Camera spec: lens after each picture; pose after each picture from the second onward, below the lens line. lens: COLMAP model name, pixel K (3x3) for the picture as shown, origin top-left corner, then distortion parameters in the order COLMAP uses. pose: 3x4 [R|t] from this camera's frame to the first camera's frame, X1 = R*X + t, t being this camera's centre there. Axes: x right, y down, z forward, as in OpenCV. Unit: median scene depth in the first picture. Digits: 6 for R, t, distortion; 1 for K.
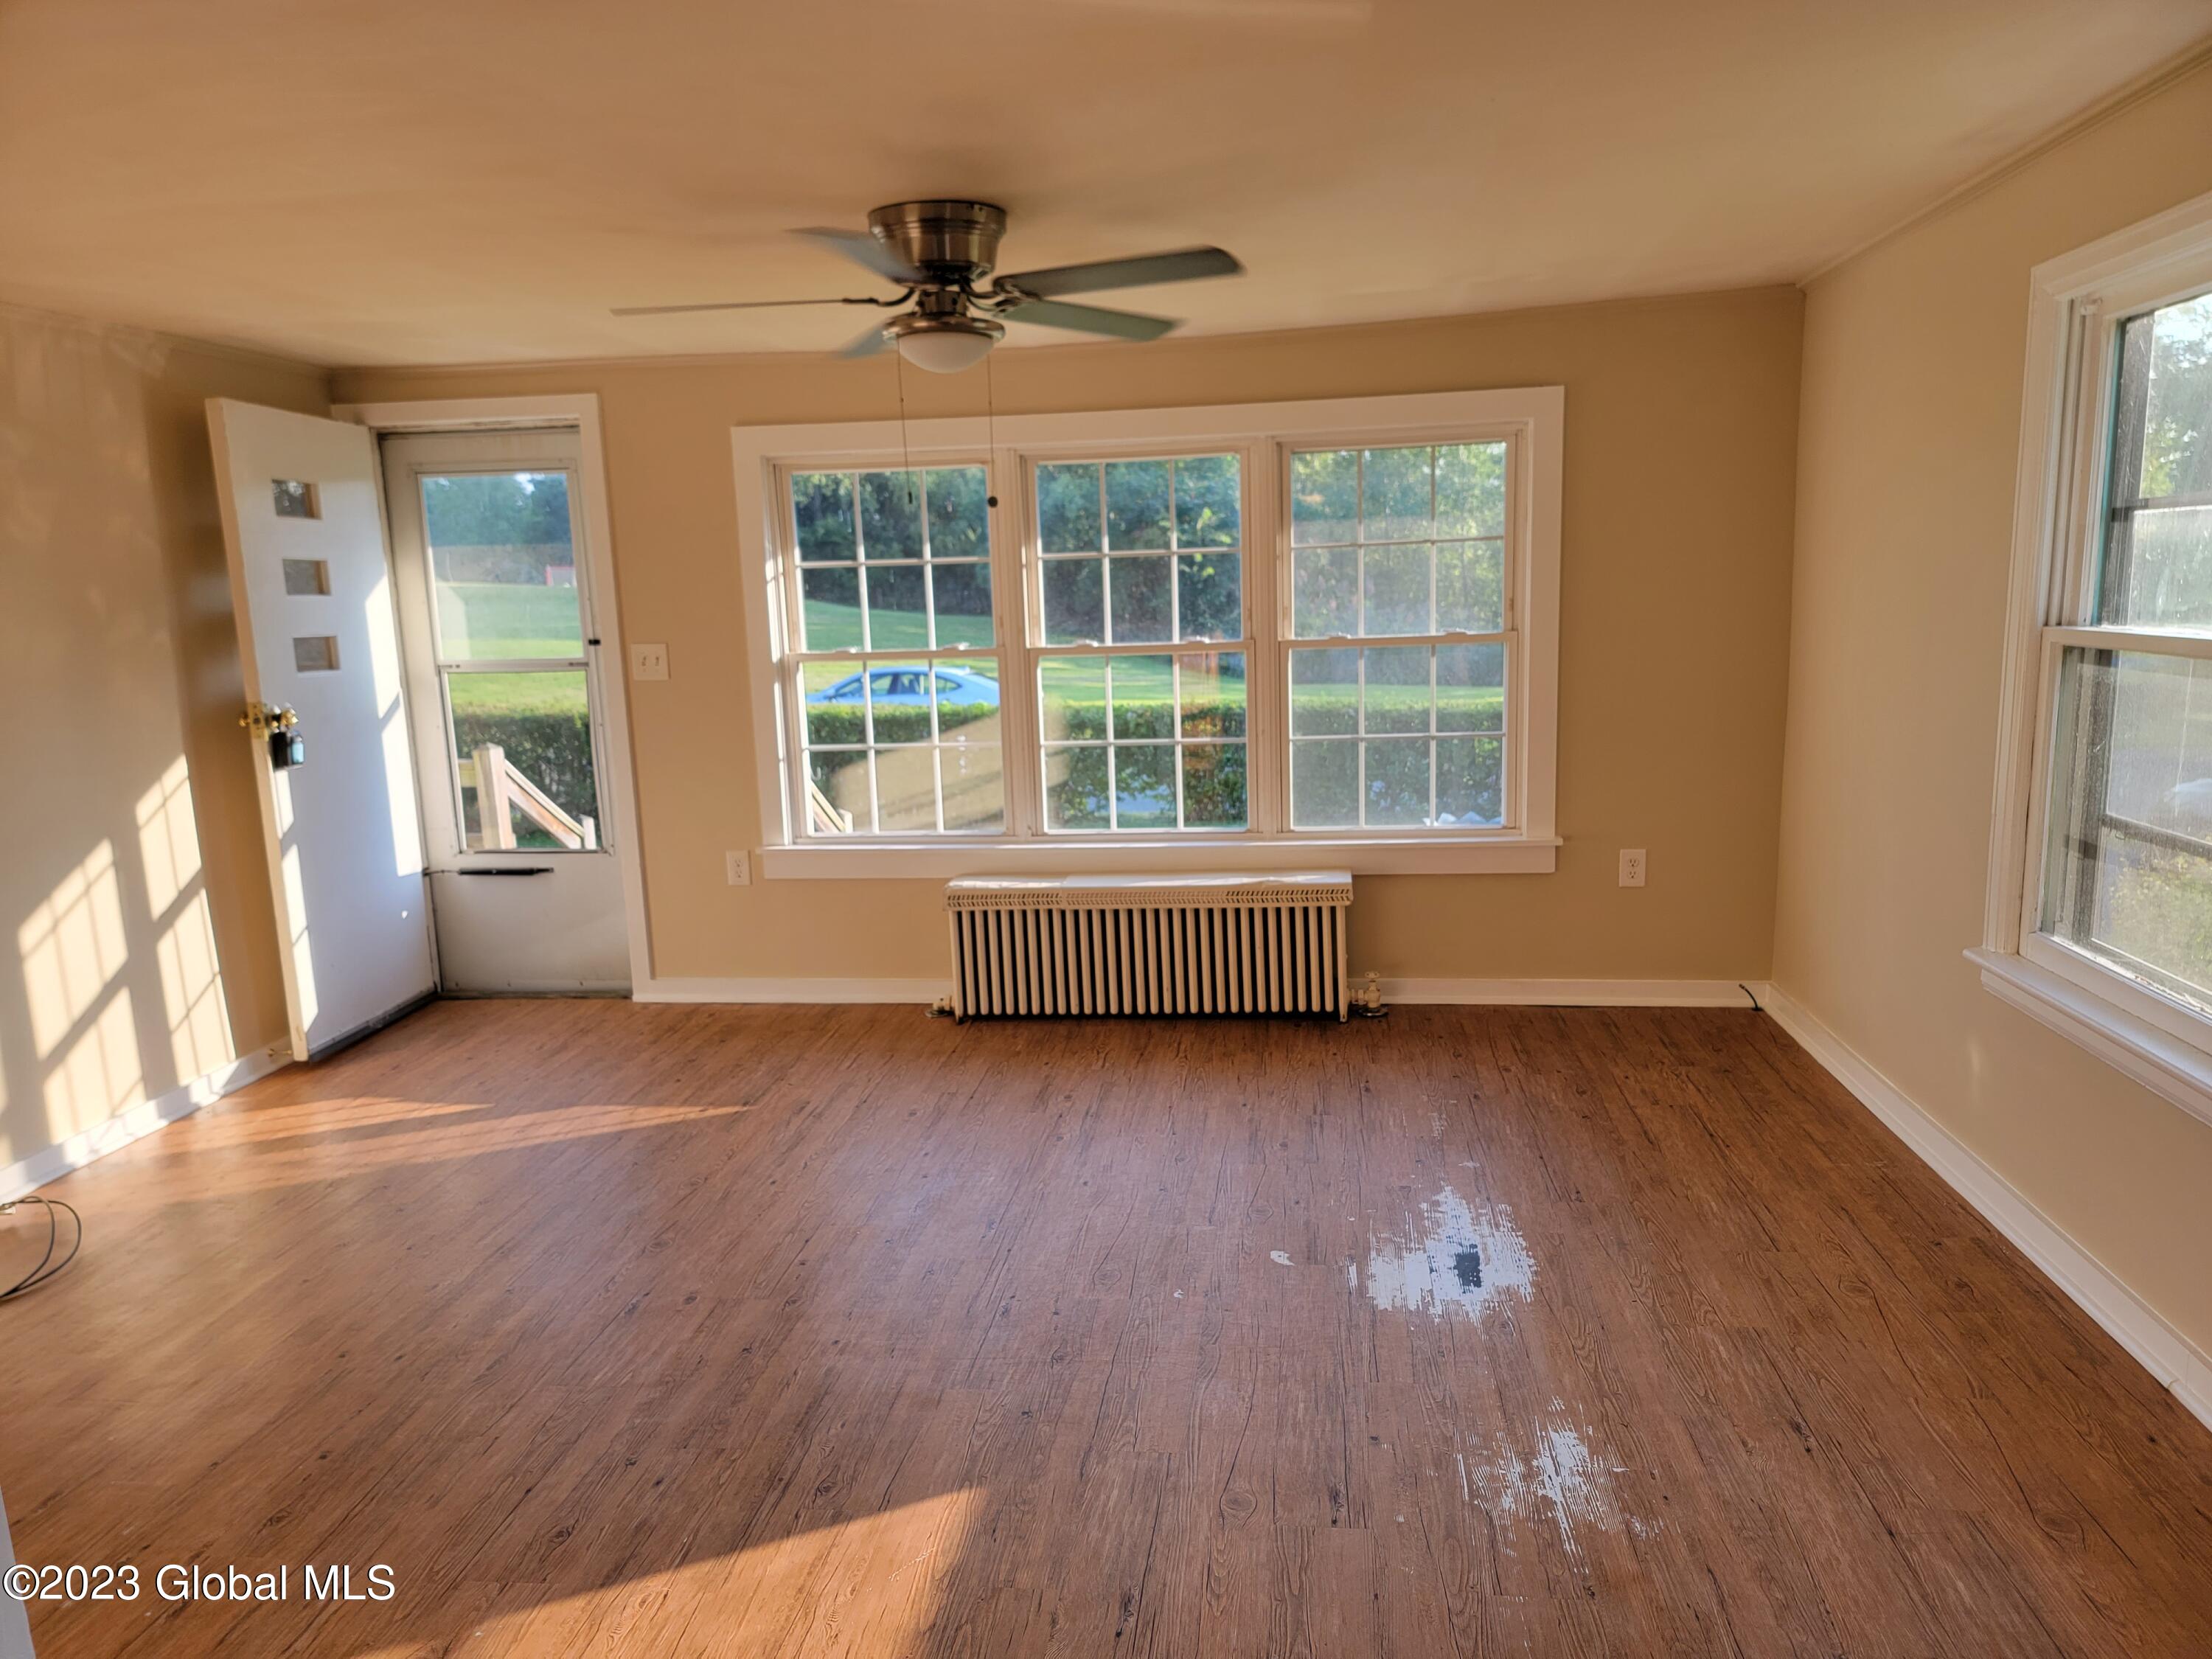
lens RADIAL K [[1530.9, 0, 1113.3], [0, 1530.9, 854.7], [0, 0, 1]] dist [0.089339, -0.077009]
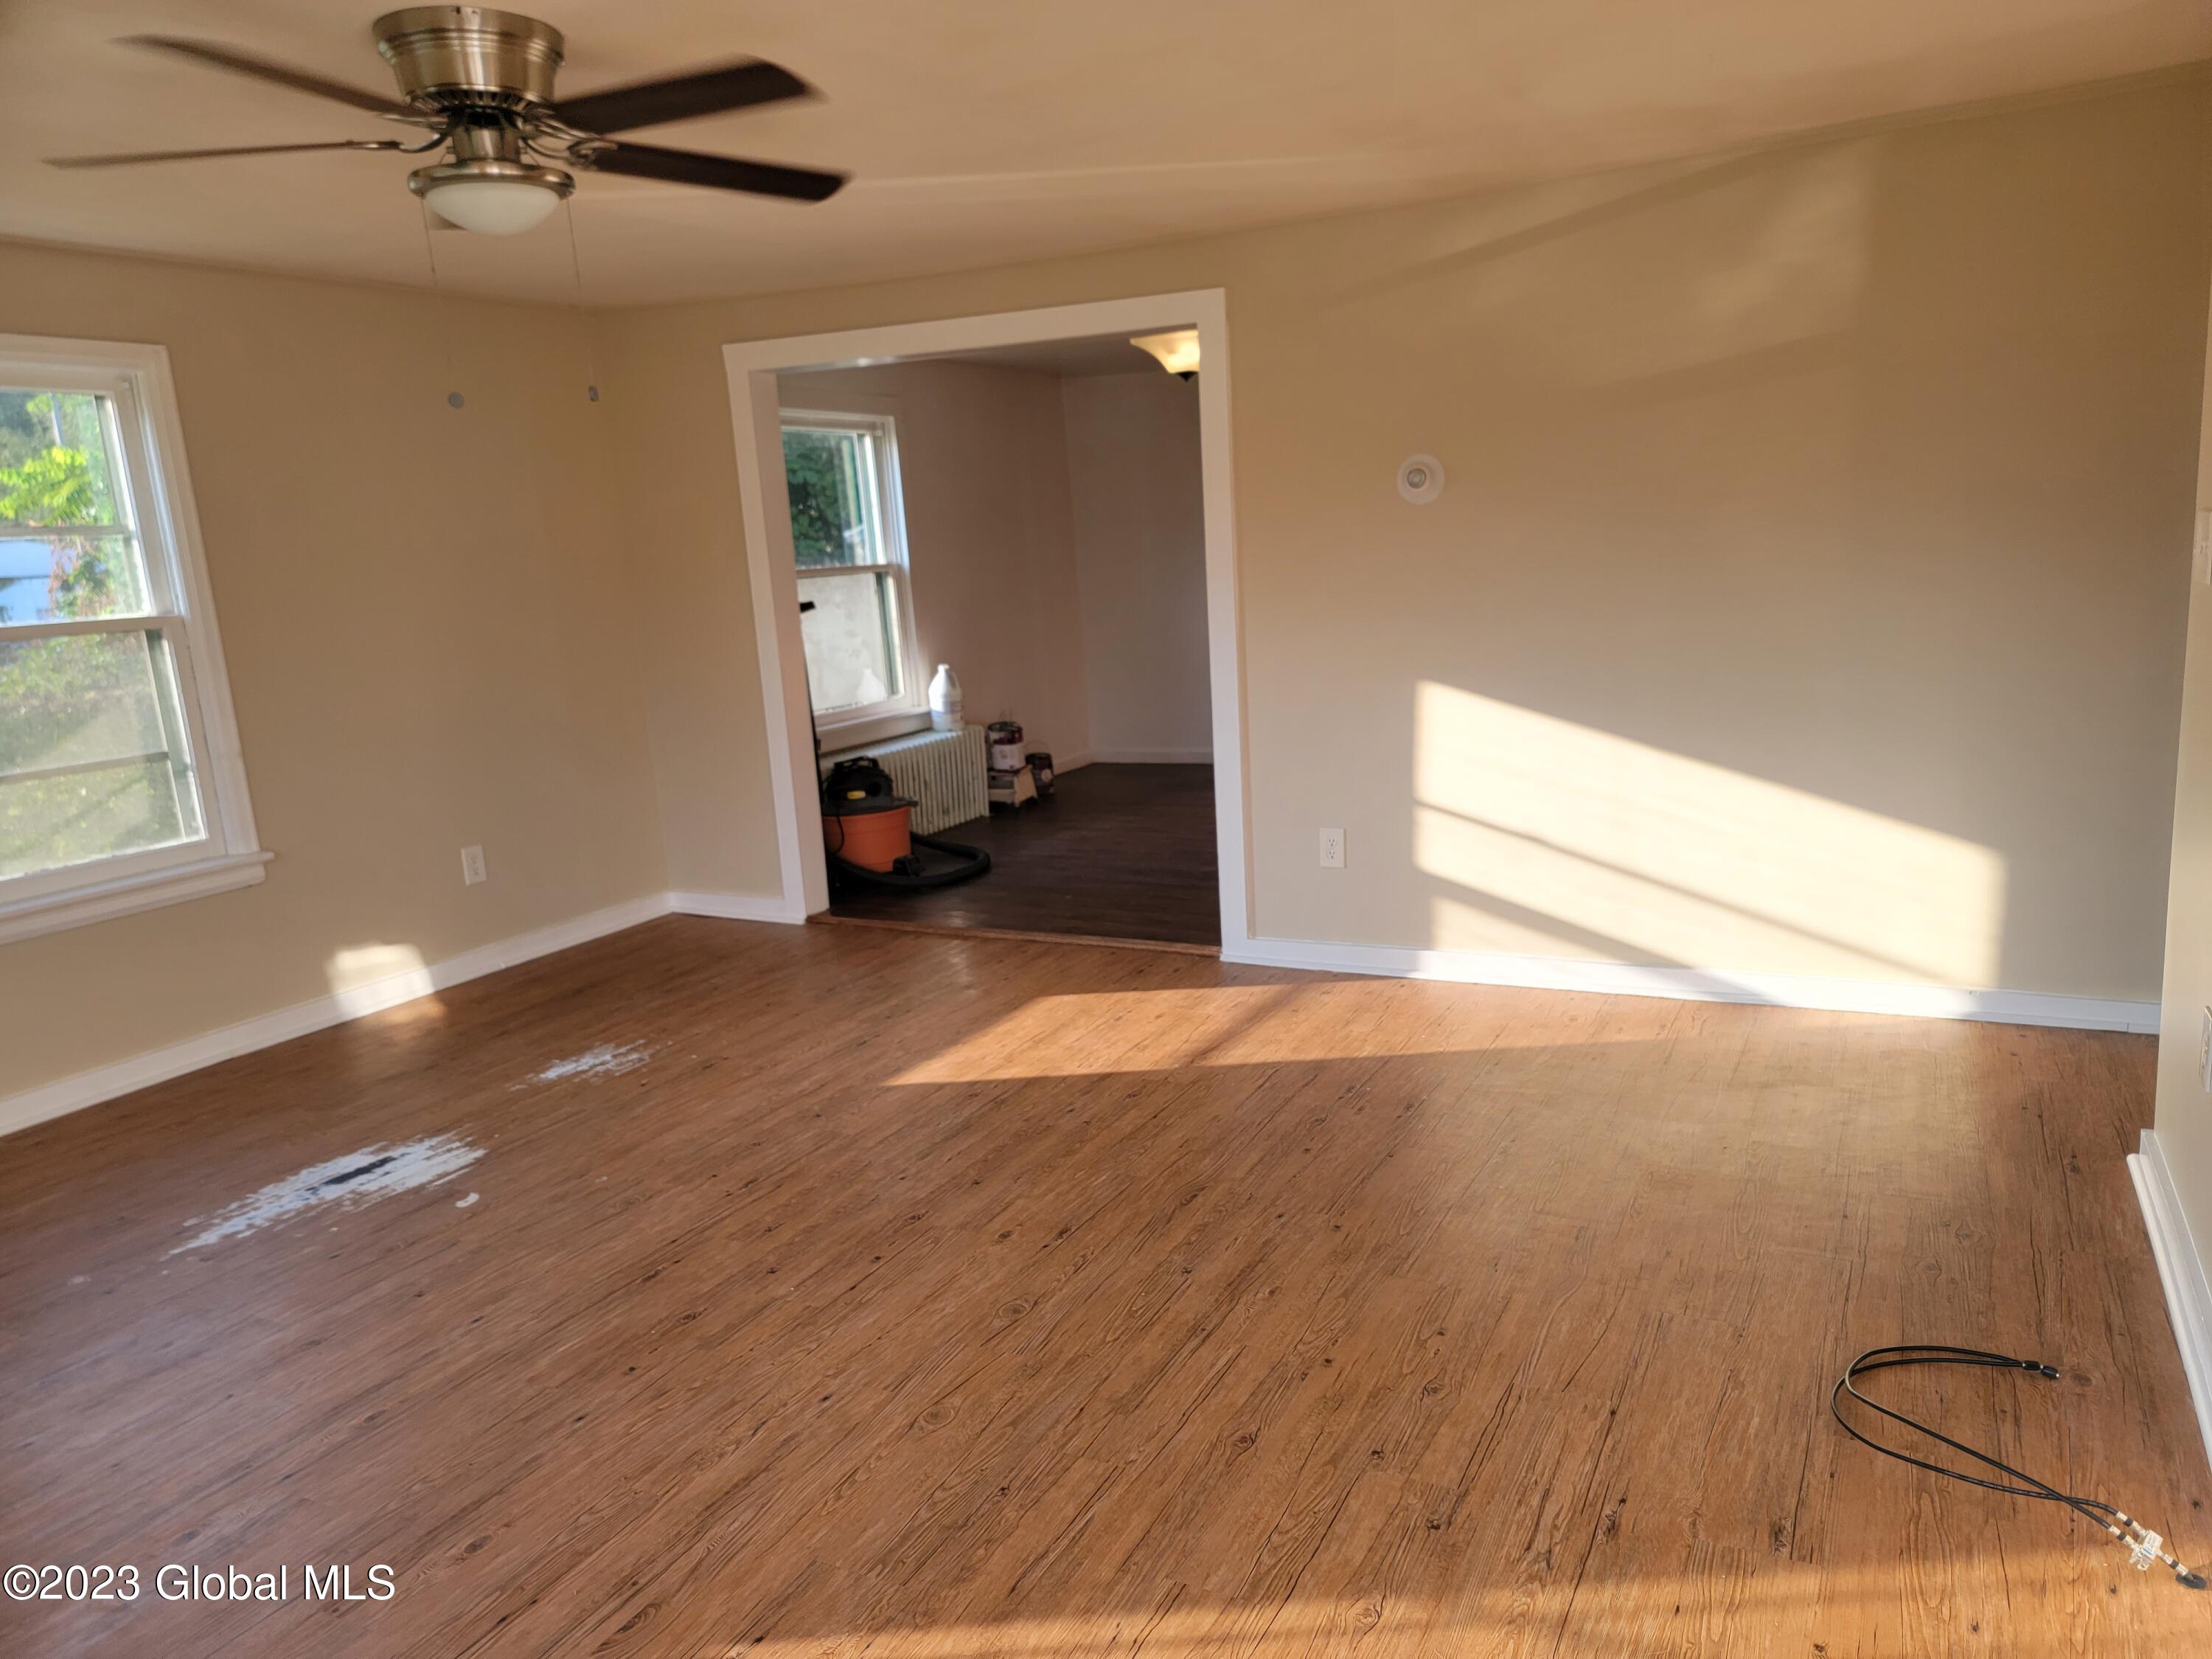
lens RADIAL K [[1530.9, 0, 1113.3], [0, 1530.9, 854.7], [0, 0, 1]] dist [0.089339, -0.077009]
pose [[-0.931723, 0.020065, 0.362615, -0.705888], [0.154822, 0.925141, 0.346618, -0.253722], [-0.328515, 0.379092, -0.865082, 1.767731]]
